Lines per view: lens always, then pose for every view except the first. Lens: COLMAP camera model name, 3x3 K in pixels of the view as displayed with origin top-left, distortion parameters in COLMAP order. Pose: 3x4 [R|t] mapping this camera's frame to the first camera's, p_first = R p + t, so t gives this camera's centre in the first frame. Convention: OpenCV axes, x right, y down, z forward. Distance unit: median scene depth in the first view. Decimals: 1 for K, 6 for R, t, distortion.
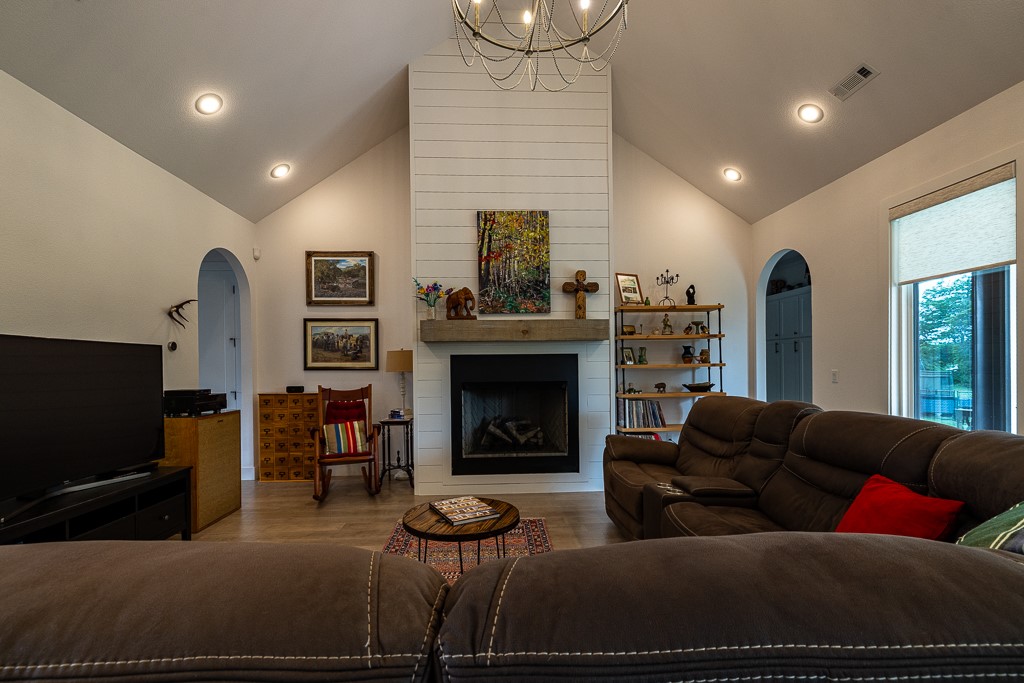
lens RADIAL K [[443.0, 0, 508.7], [0, 443.0, 368.0], [0, 0, 1]] dist [0.013002, -0.003113]
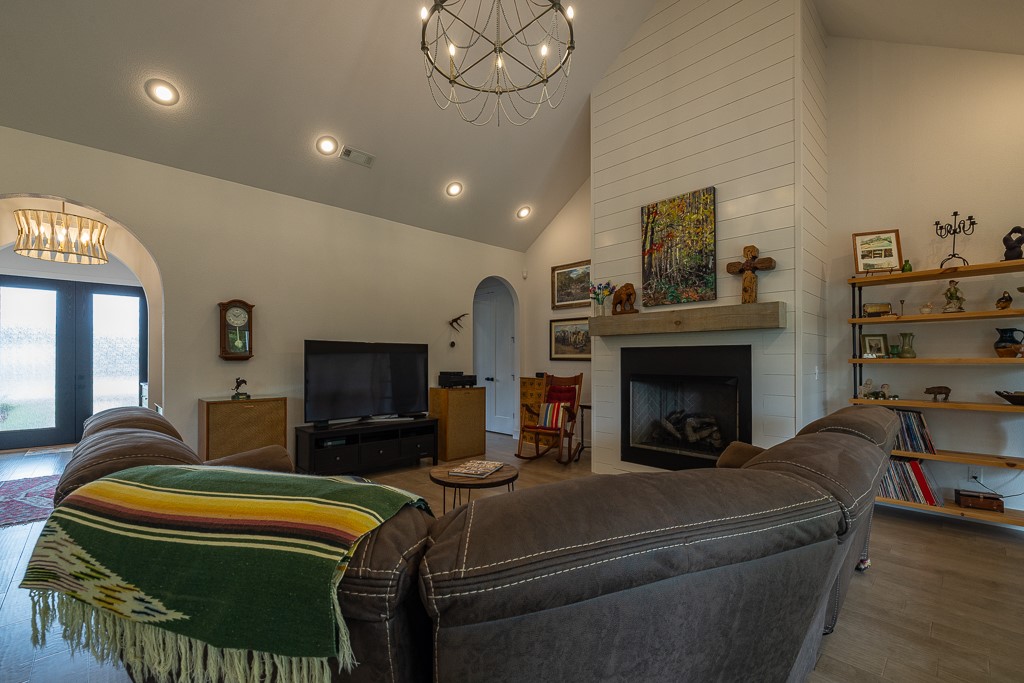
lens RADIAL K [[443.0, 0, 509.1], [0, 443.0, 357.9], [0, 0, 1]] dist [0.013002, -0.003113]
pose [[0.654367, 0.007541, -0.756139, 0.496369], [-0.011367, 0.999935, 0.000136, -0.001890], [0.756092, 0.008506, 0.654411, 0.098689]]
